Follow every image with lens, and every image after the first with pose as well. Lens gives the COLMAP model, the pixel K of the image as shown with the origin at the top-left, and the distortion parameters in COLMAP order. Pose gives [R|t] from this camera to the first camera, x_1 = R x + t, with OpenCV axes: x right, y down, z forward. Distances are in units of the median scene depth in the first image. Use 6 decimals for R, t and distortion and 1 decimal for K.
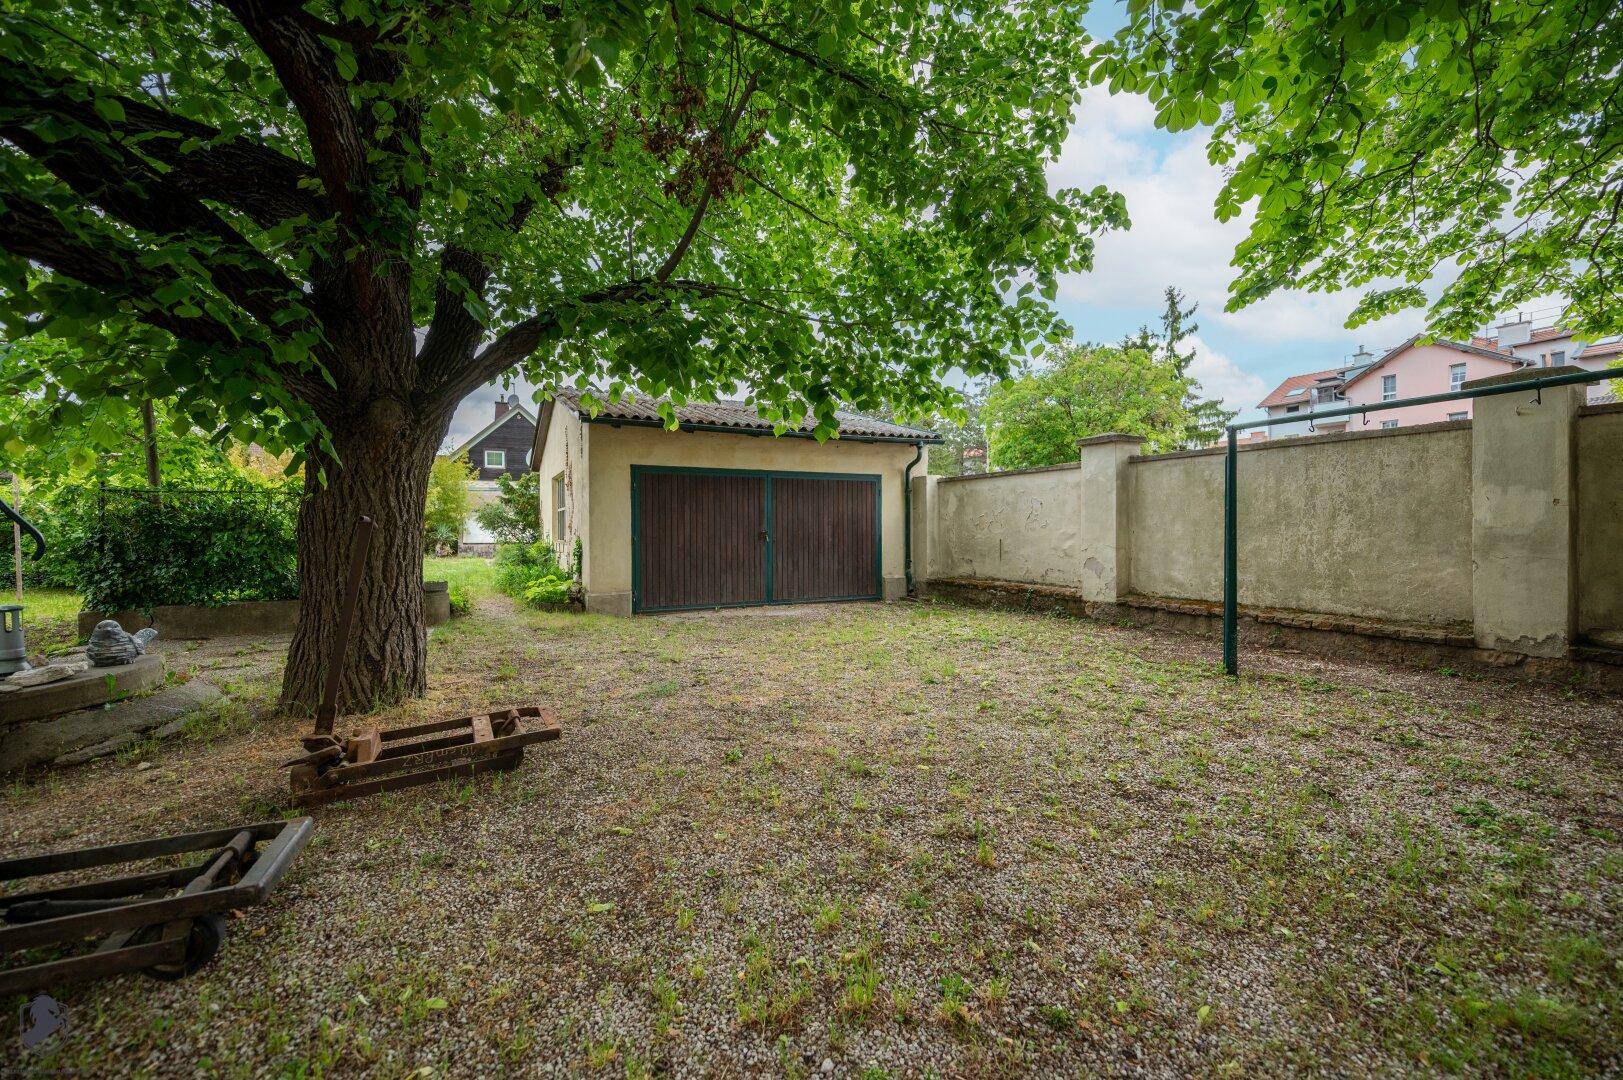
lens RADIAL K [[648.4, 0, 811.5], [0, 648.4, 540.0], [0, 0, 1]] dist [-0.000168, -0.000032]
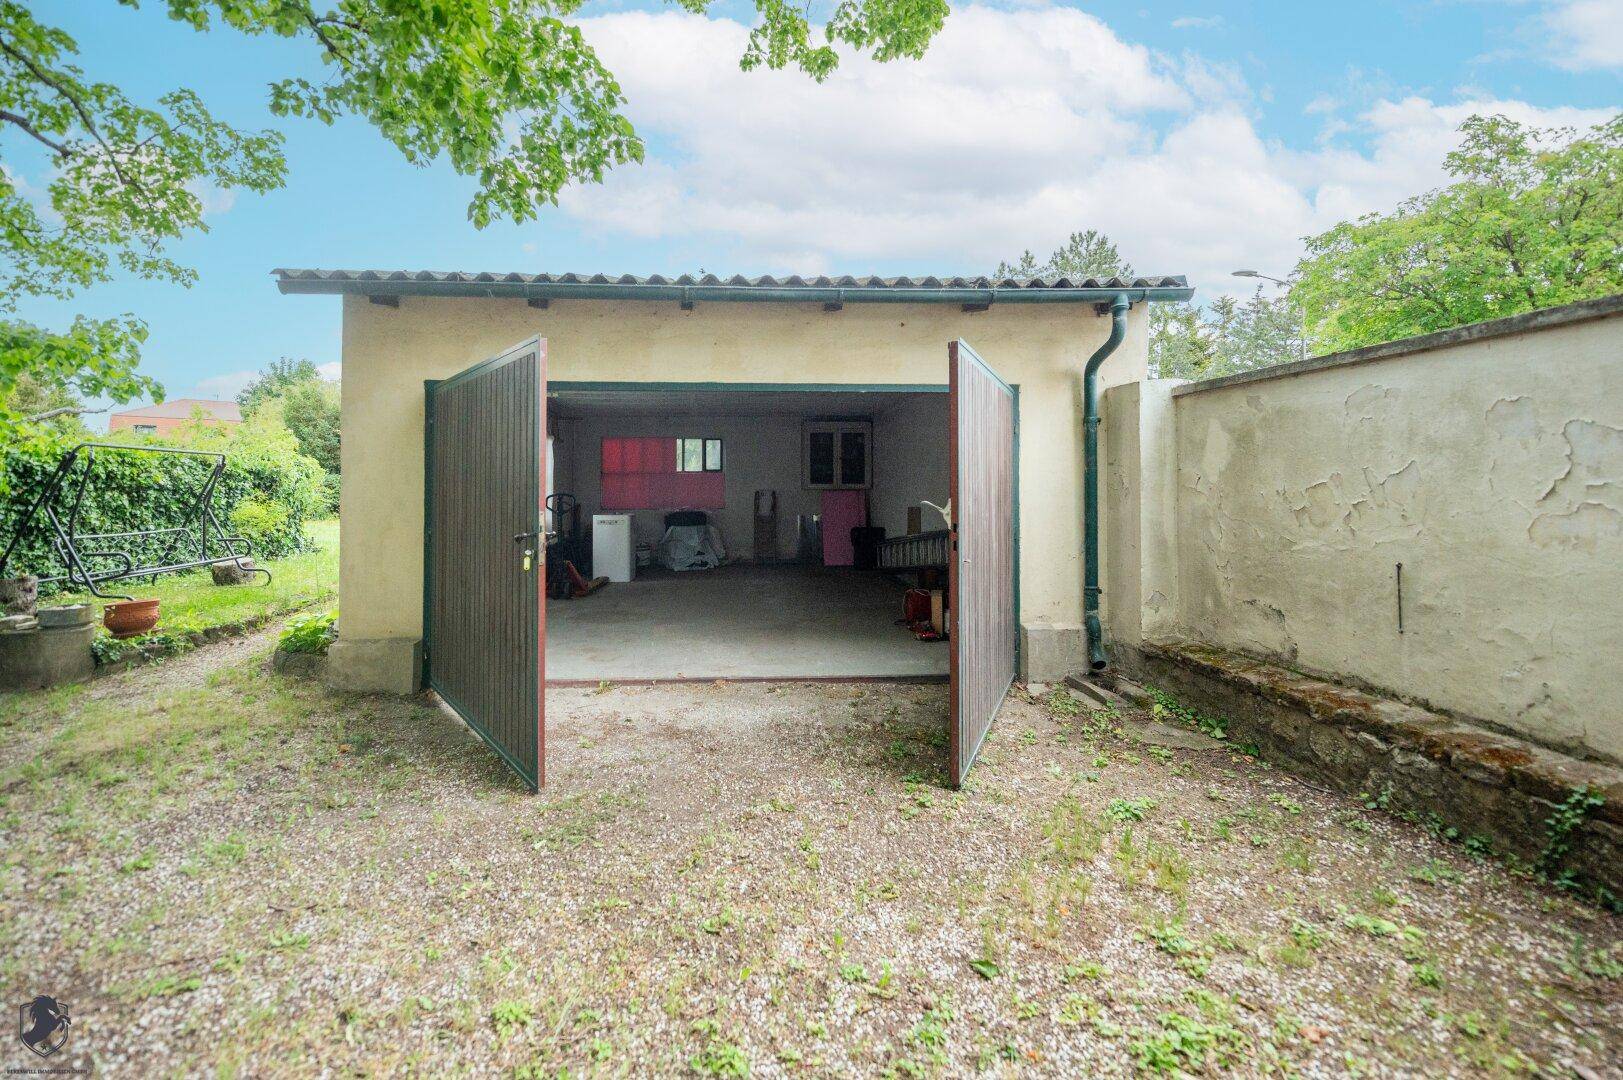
lens RADIAL K [[603.4, 0, 810.8], [0, 603.4, 479.4], [0, 0, 1]] dist [-0.000401, -0.000100]
pose [[0.917330, -0.001280, -0.398126, 0.139918], [-0.006765, 0.999800, -0.018801, -0.030502], [0.398070, 0.019940, 0.917138, 0.581823]]
